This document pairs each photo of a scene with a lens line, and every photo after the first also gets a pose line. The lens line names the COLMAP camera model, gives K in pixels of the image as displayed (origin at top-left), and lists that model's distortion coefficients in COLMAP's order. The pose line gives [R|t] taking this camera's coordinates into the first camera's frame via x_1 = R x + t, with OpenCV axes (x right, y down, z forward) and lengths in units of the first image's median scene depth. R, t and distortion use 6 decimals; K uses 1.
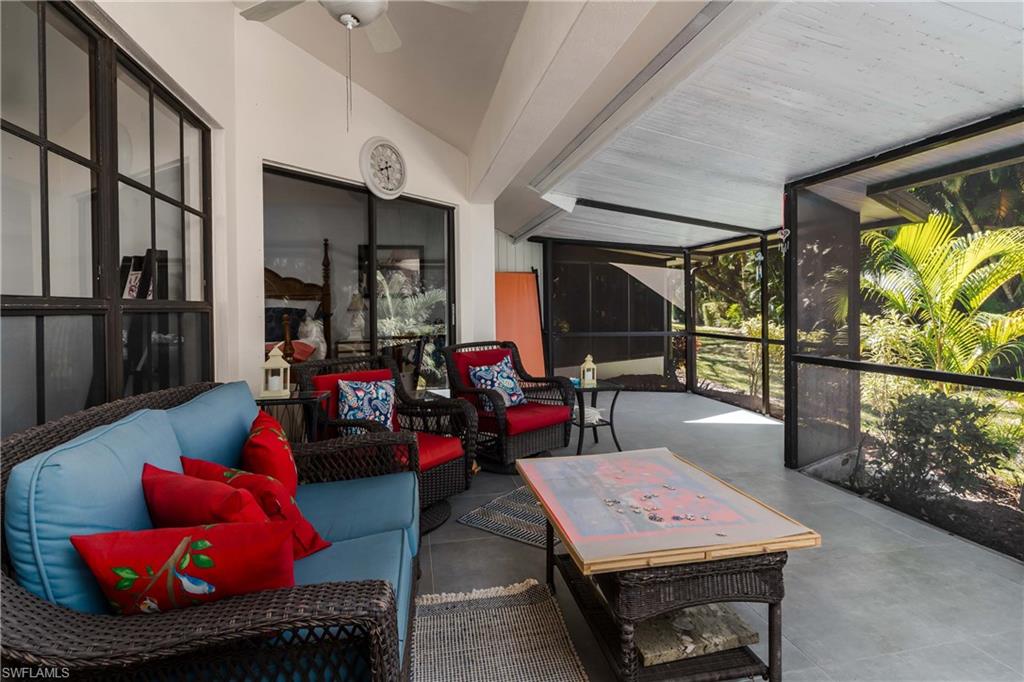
lens RADIAL K [[508.0, 0, 514.1], [0, 508.0, 338.8], [0, 0, 1]] dist [0.004199, -0.000421]
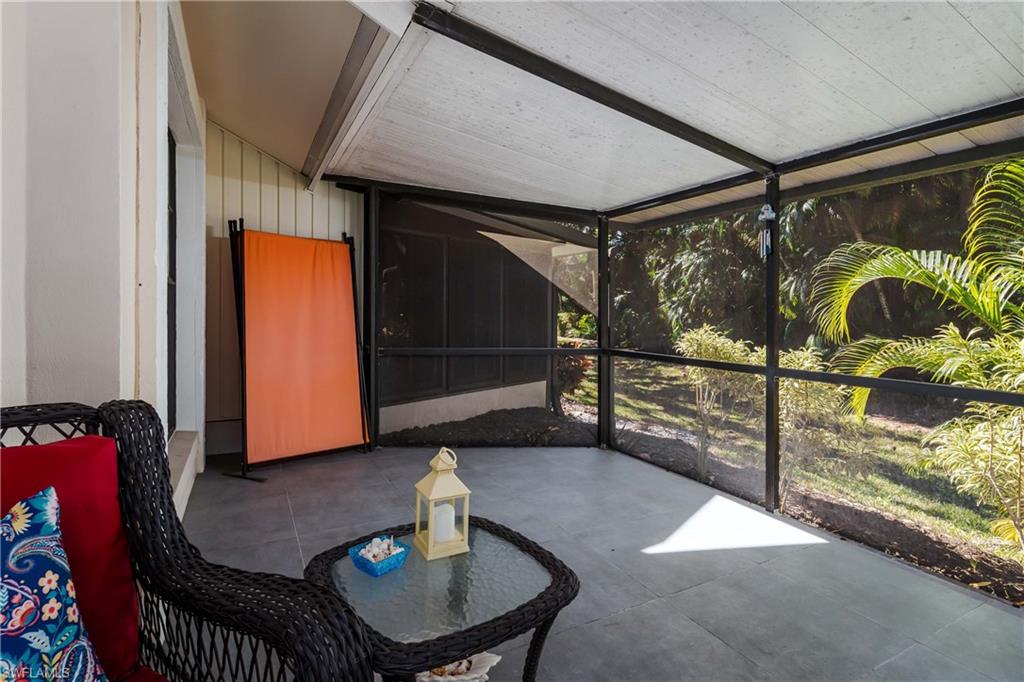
lens RADIAL K [[508.0, 0, 514.3], [0, 508.0, 342.2], [0, 0, 1]] dist [0.004199, -0.000421]
pose [[0.958815, 0.010594, 0.283833, 0.058584], [-0.008120, 0.999918, -0.009889, -0.014638], [-0.283914, 0.007177, 0.958823, 0.404381]]
